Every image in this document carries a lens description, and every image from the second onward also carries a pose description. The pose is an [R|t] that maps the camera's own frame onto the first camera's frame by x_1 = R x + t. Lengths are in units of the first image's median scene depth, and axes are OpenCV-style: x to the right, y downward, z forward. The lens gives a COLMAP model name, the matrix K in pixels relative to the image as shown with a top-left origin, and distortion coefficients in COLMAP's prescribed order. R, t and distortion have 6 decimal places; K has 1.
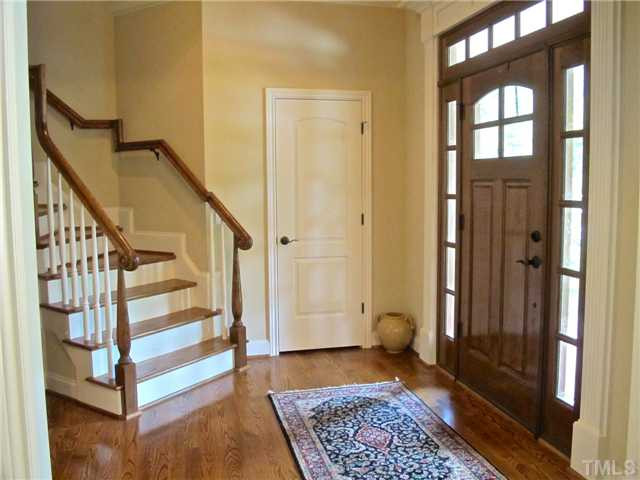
lens RADIAL K [[564.1, 0, 320.0], [0, 564.1, 240.0], [0, 0, 1]] dist [-0.109820, -0.001117]
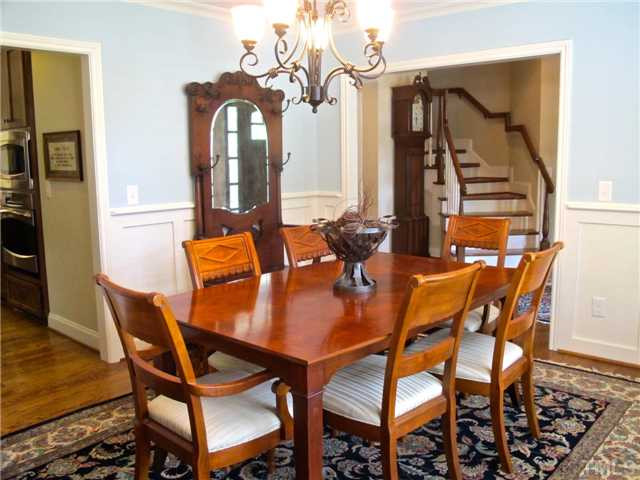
lens RADIAL K [[564.1, 0, 320.0], [0, 564.1, 240.0], [0, 0, 1]] dist [-0.109820, -0.001117]
pose [[0.572509, 0.118904, -0.811231, 0.718045], [-0.068416, 0.992906, 0.097249, 0.036839], [0.817039, -0.000175, 0.576582, -0.411569]]
